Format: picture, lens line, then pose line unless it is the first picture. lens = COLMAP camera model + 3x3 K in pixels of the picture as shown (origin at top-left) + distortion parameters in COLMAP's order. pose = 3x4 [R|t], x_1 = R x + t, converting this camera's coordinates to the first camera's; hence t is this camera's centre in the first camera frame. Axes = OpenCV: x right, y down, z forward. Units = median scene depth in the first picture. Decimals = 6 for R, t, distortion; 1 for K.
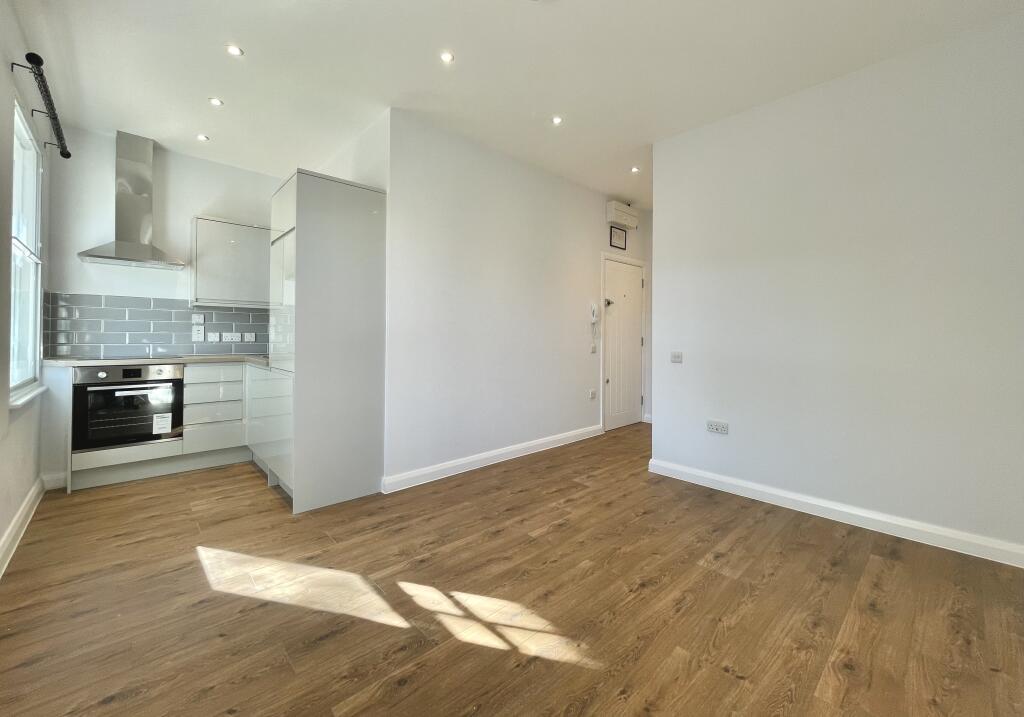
lens RADIAL K [[410.9, 0, 509.6], [0, 410.9, 333.4], [0, 0, 1]] dist [0.001193, 0.000382]
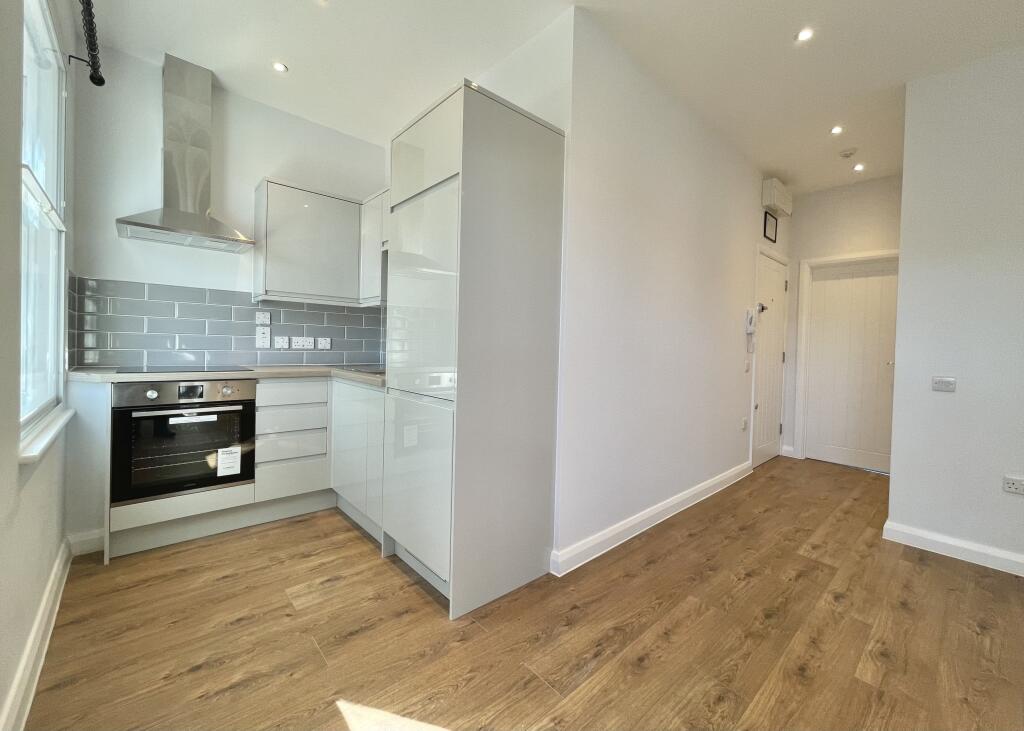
lens RADIAL K [[414.5, 0, 512.0], [0, 414.5, 352.7], [0, 0, 1]] dist [-0.001976, 0.000205]
pose [[0.999699, 0.019269, -0.015214, -0.369382], [-0.018898, 0.999529, 0.024190, 0.001472], [0.015673, -0.023895, 0.999592, 0.310054]]
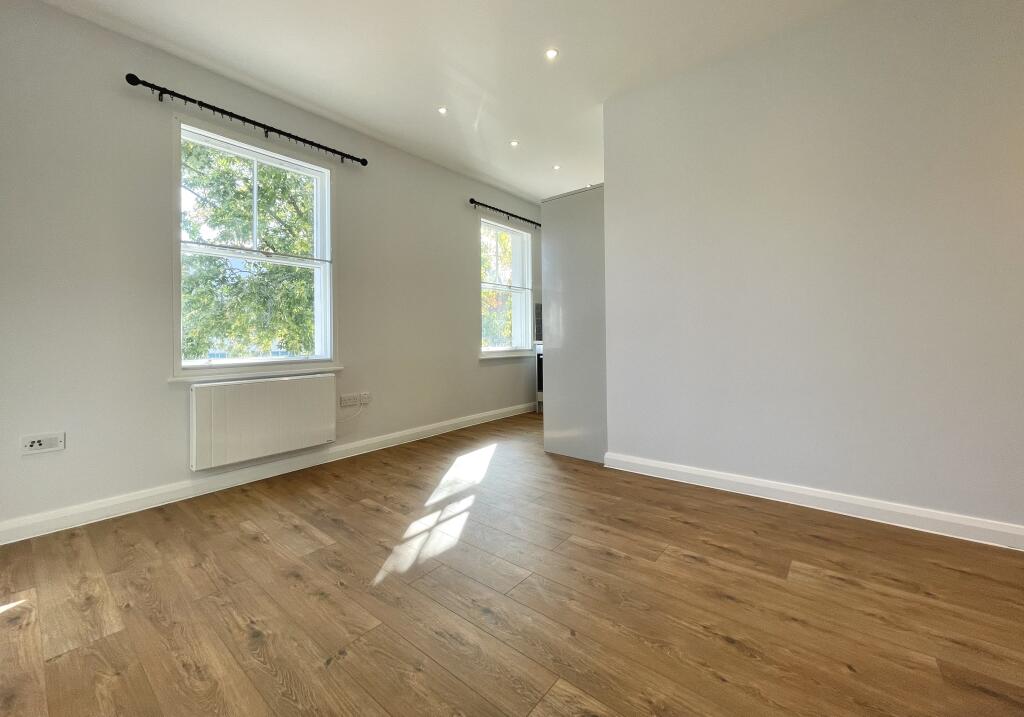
lens RADIAL K [[410.9, 0, 509.6], [0, 410.9, 333.4], [0, 0, 1]] dist [0.001193, 0.000382]
pose [[0.140500, -0.020434, -0.989870, 0.720345], [0.020359, 0.999635, -0.017746, 0.054281], [0.989871, -0.017659, 0.140865, 0.595390]]
